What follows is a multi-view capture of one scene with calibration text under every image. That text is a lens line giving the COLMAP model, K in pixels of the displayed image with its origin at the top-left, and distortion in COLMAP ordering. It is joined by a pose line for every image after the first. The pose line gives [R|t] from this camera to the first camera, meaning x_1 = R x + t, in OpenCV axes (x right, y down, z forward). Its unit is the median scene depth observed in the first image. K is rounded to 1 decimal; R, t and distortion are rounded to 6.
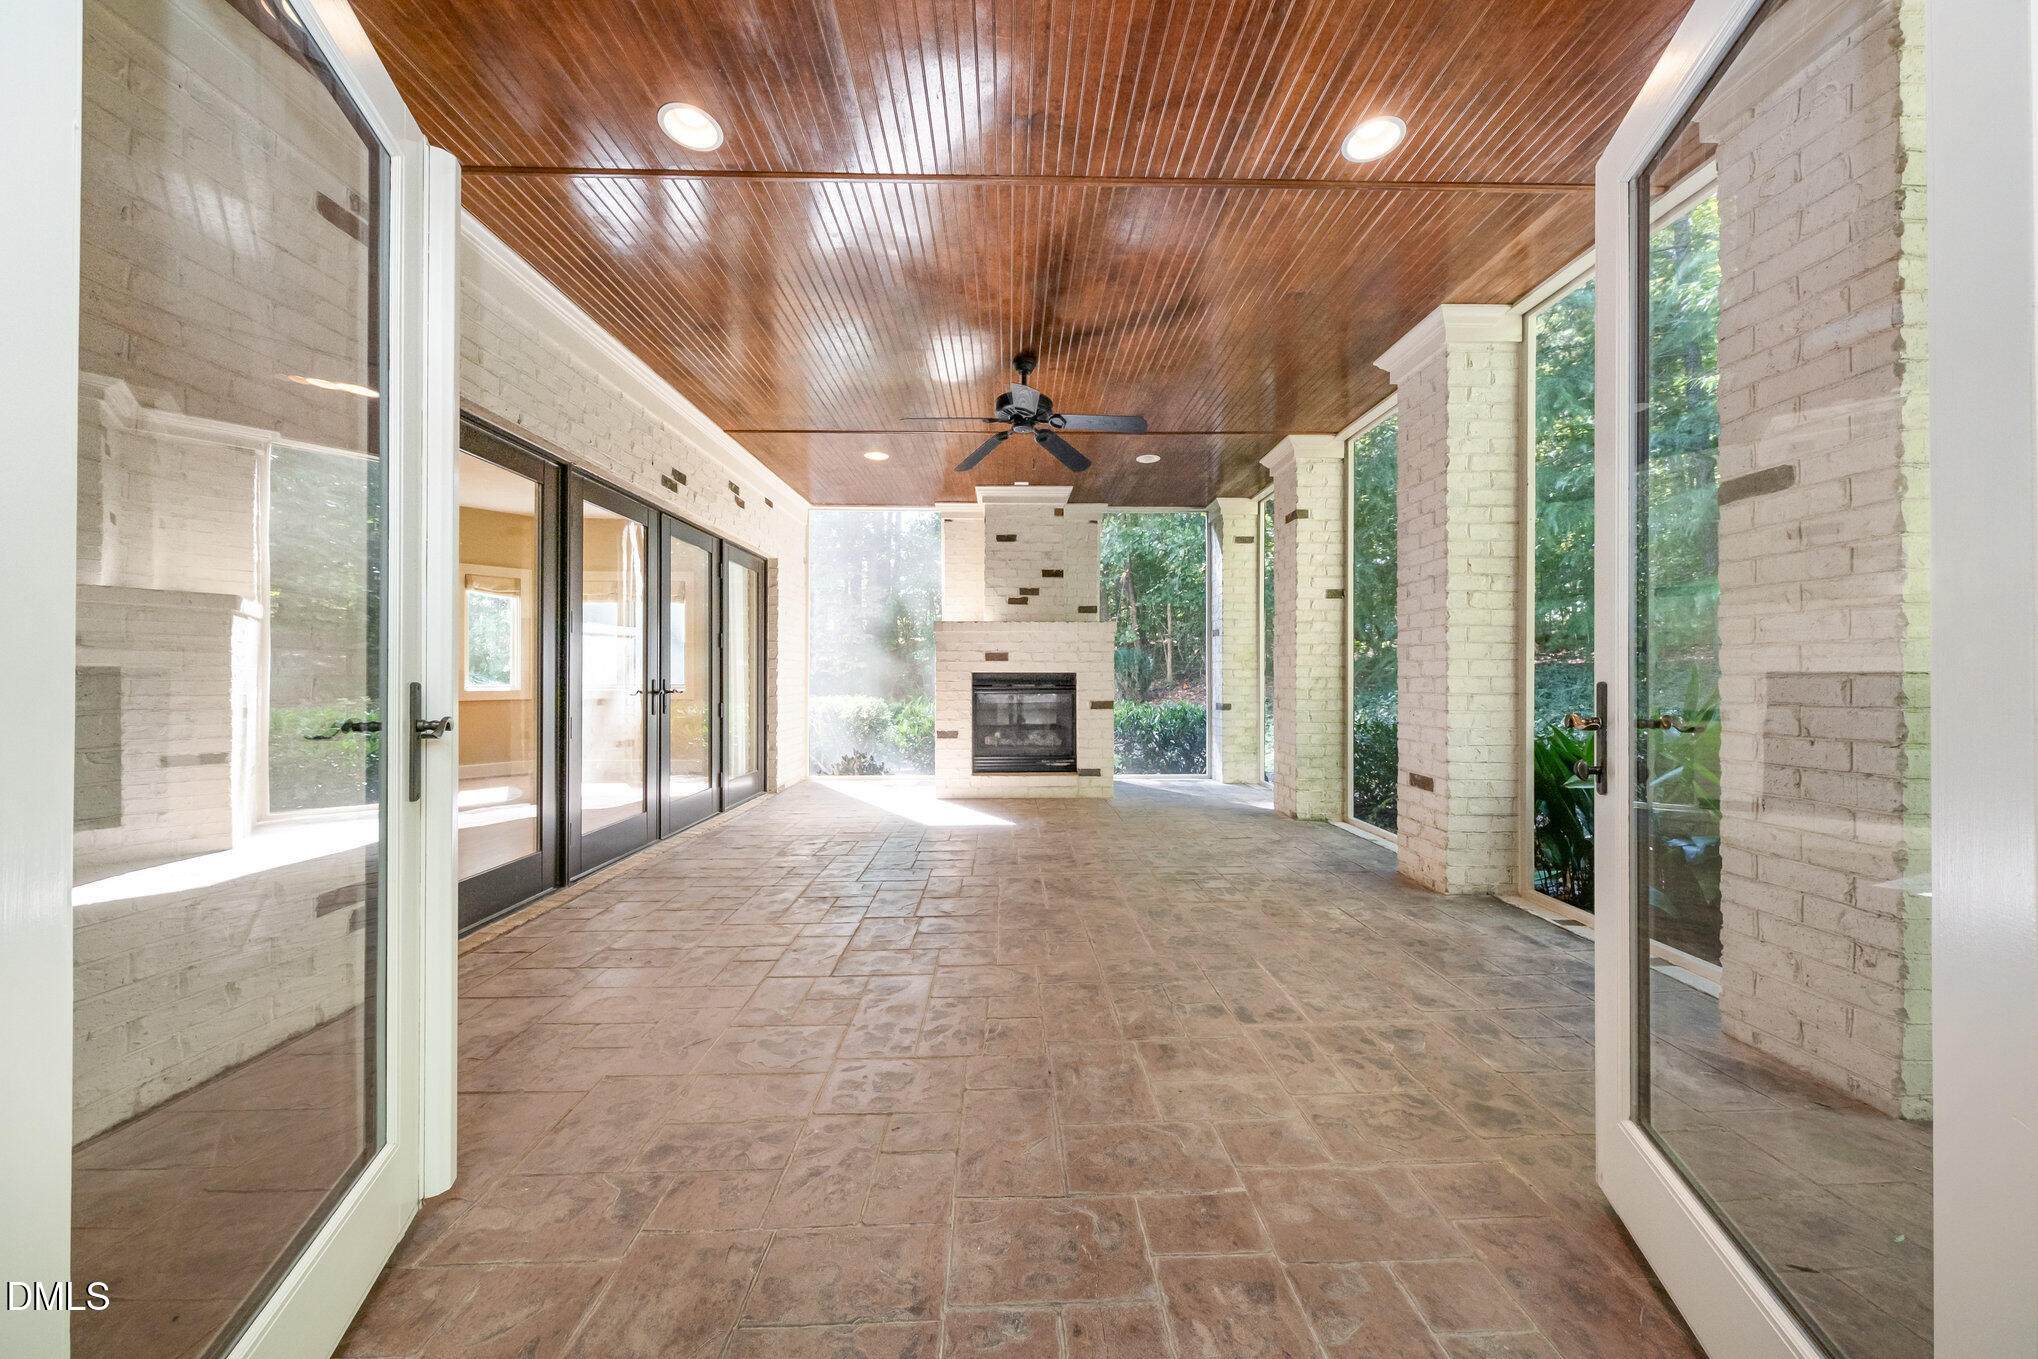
lens RADIAL K [[690.4, 0, 1031.5], [0, 690.4, 680.4], [0, 0, 1]] dist [-0.001154, 0.000080]
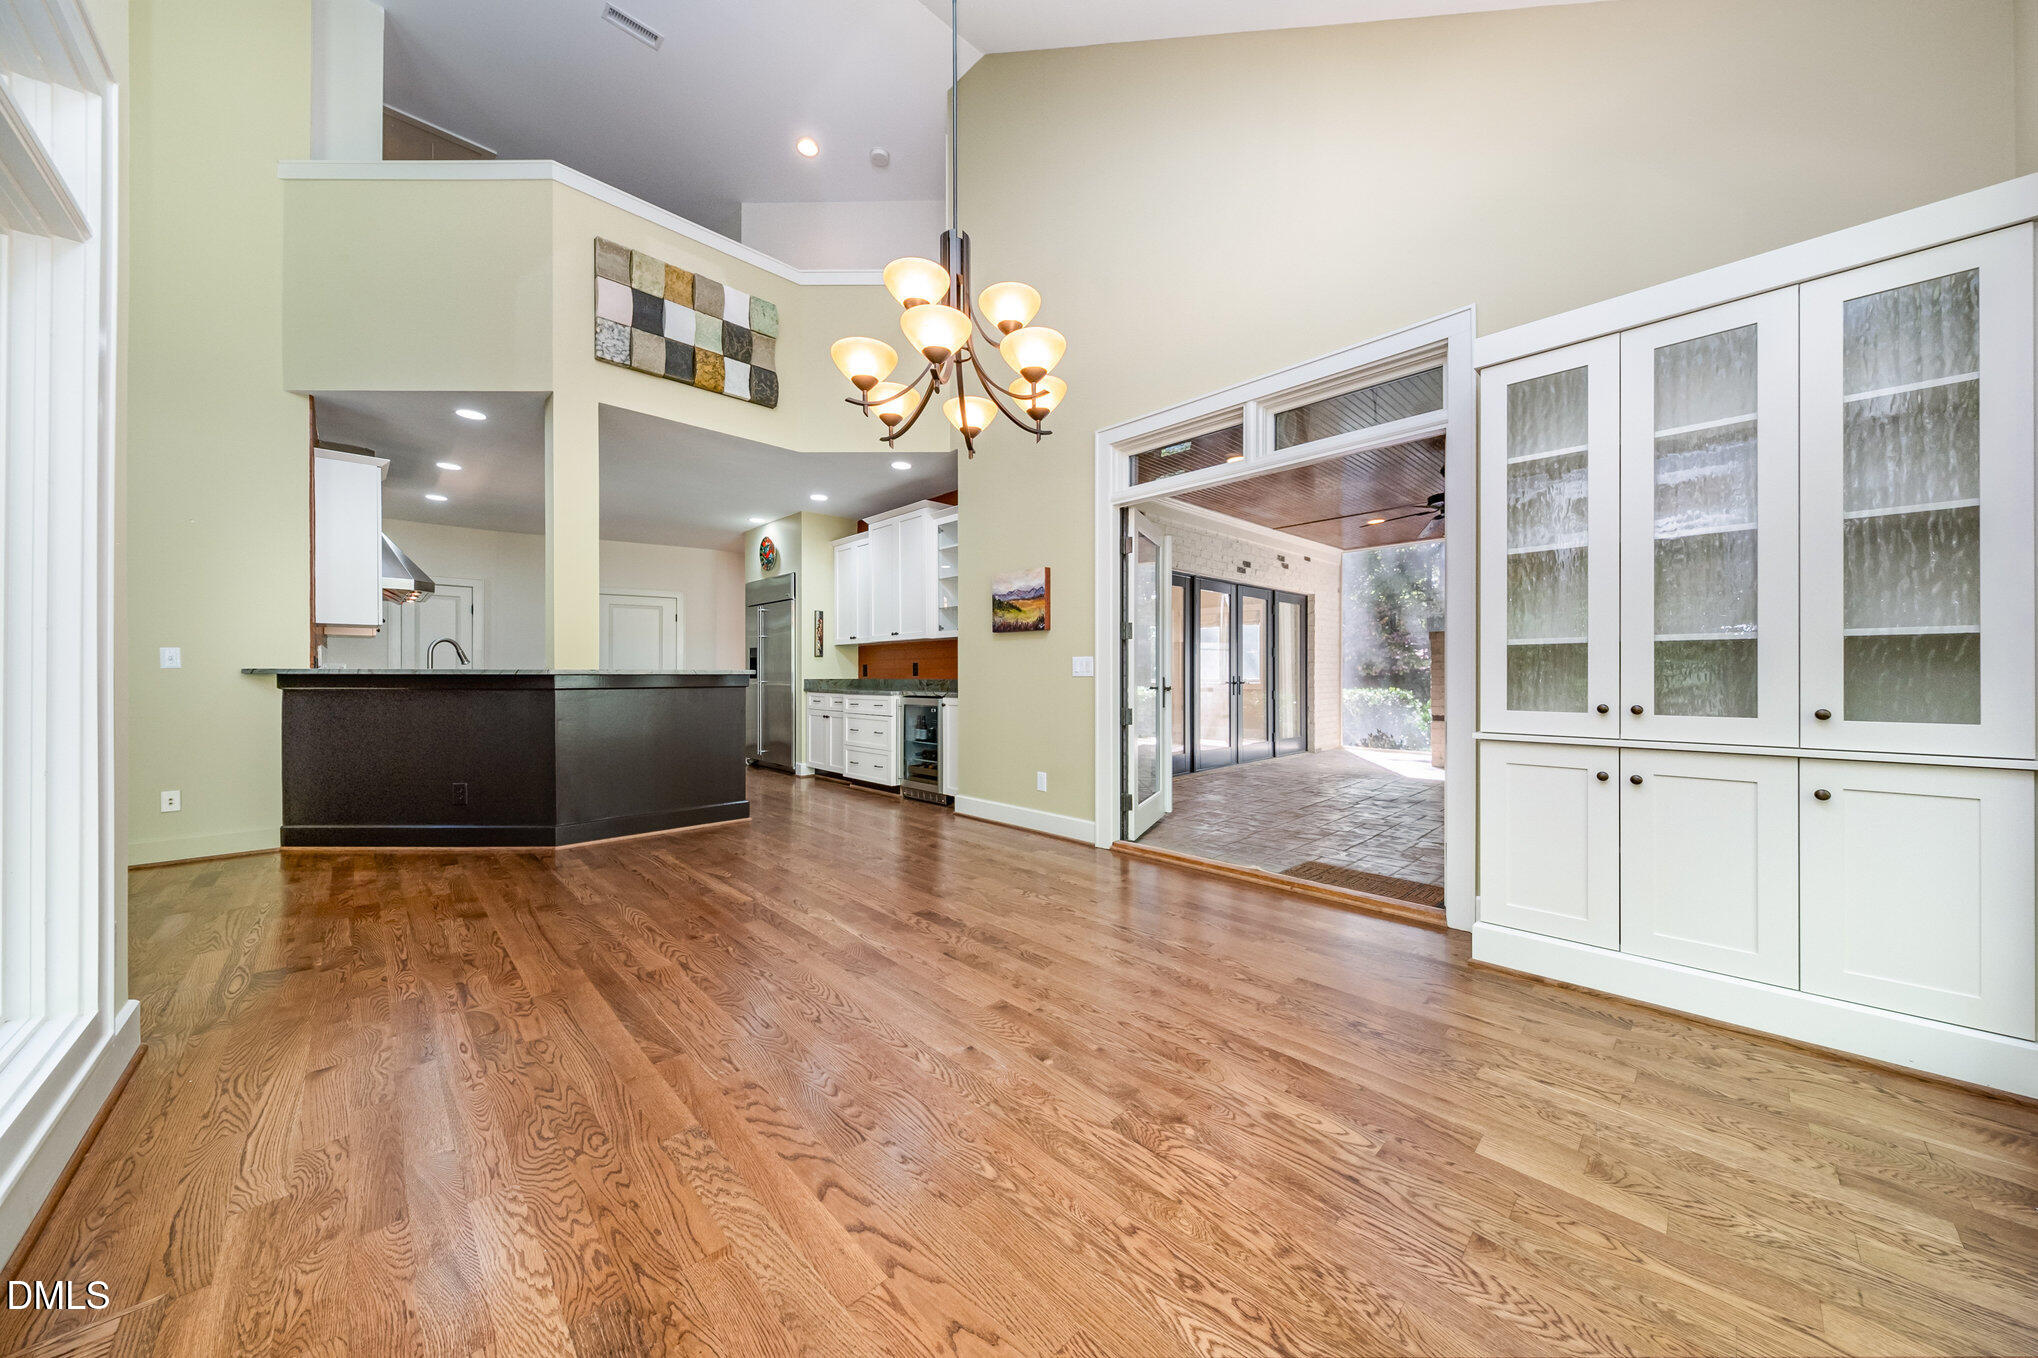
lens RADIAL K [[690.4, 0, 1039.6], [0, 690.4, 668.3], [0, 0, 1]] dist [-0.001154, 0.000080]
pose [[0.694028, -0.006728, -0.719916, 0.420704], [-0.003294, 0.999916, -0.012521, 0.001962], [0.719940, 0.011061, 0.693948, -0.654859]]
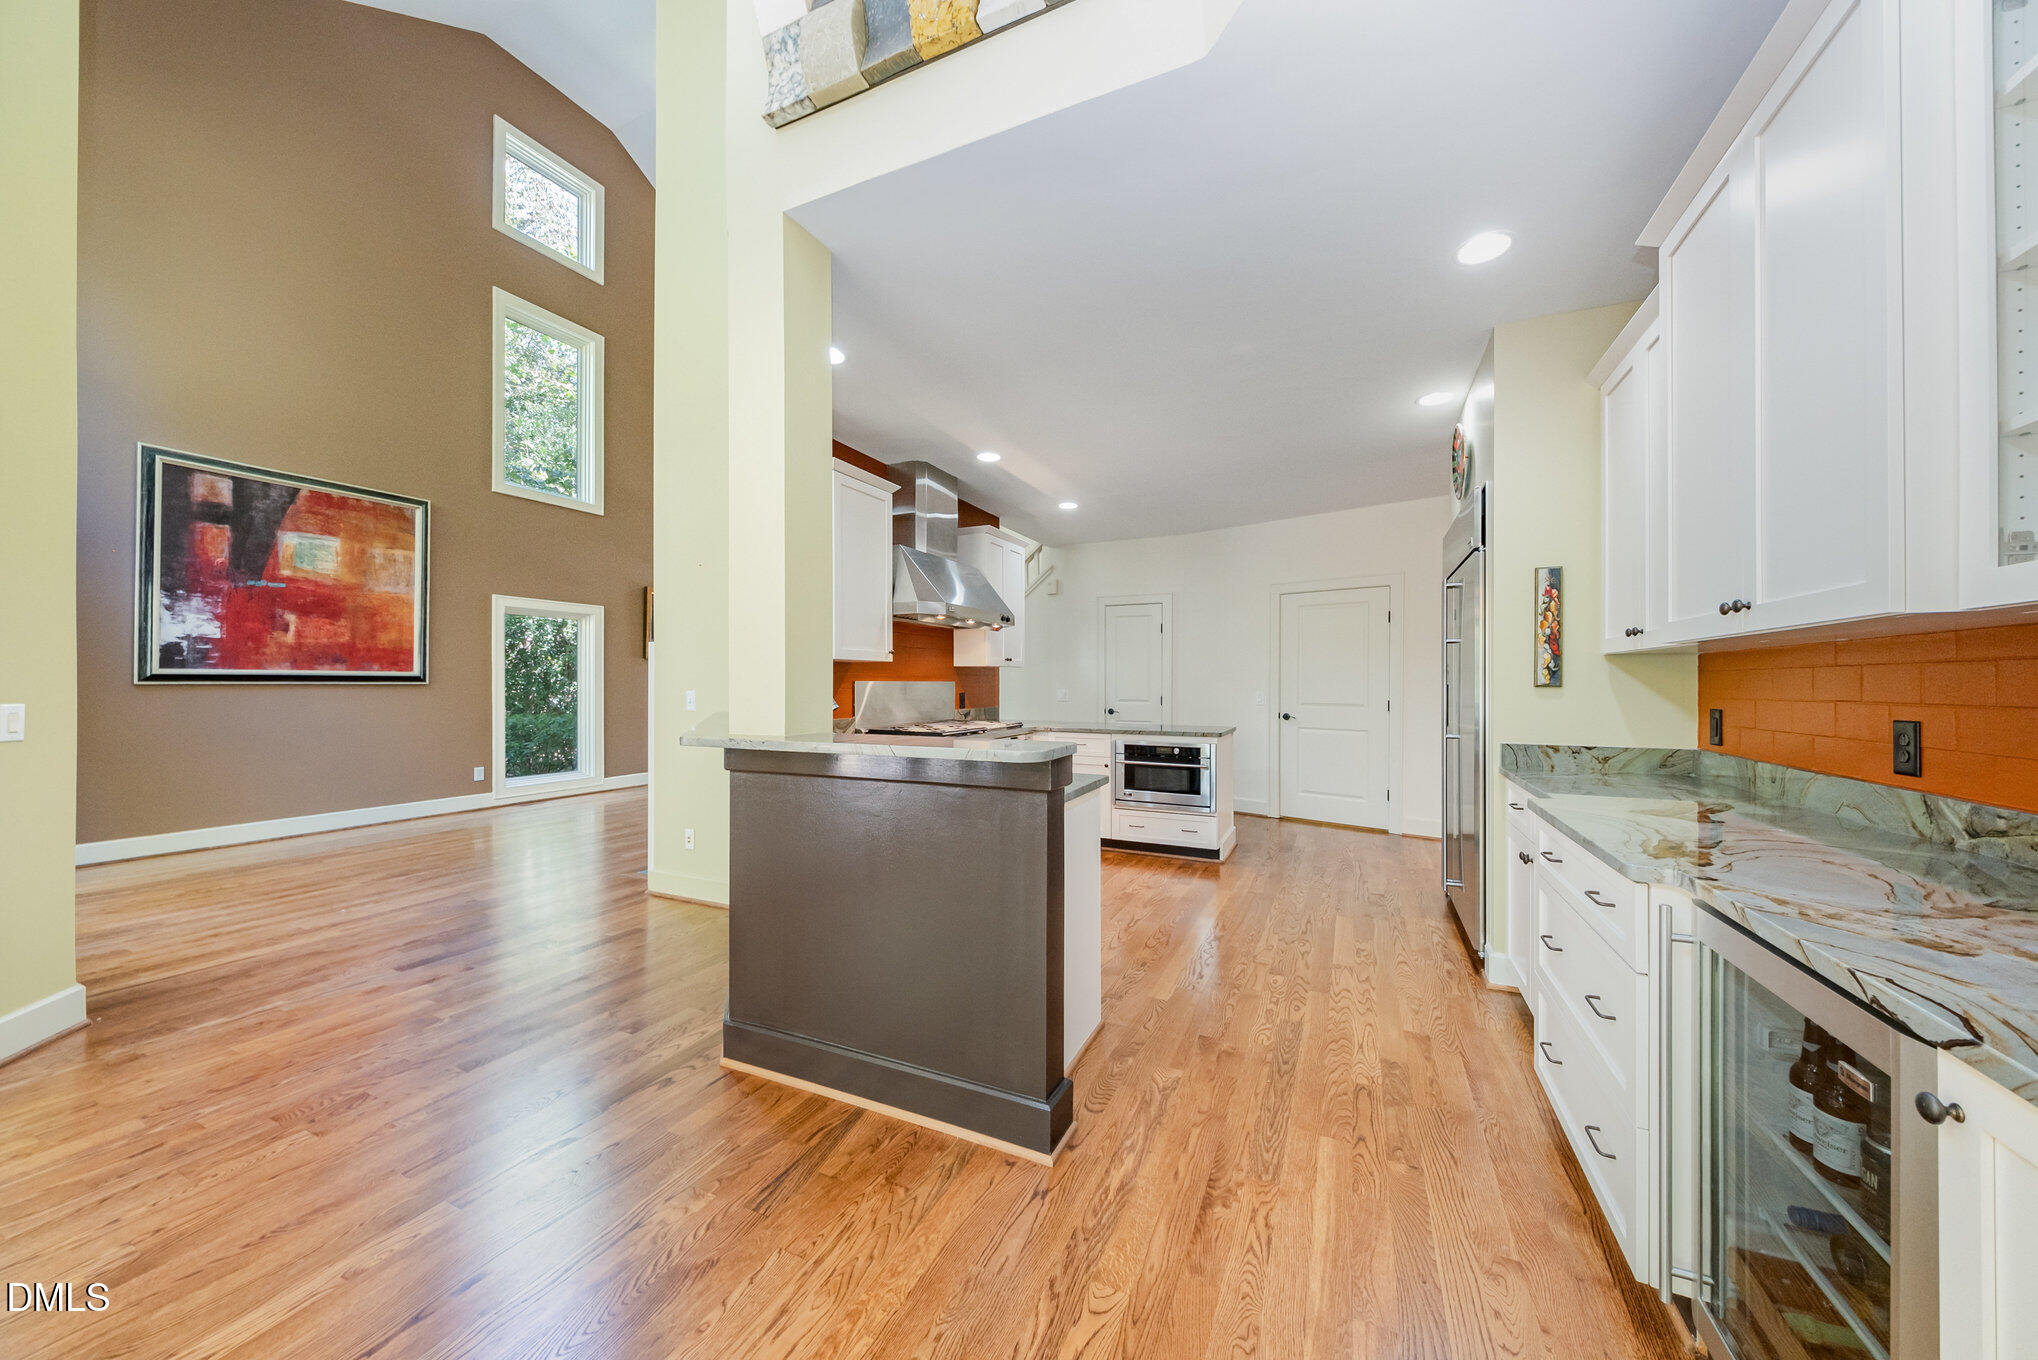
lens RADIAL K [[690.4, 0, 1030.5], [0, 690.4, 682.0], [0, 0, 1]] dist [-0.001154, 0.000080]
pose [[-0.443110, -0.001023, -0.896467, -0.363621], [-0.004701, 0.999988, 0.001183, -0.047557], [0.896455, 0.004738, -0.443110, -0.031995]]
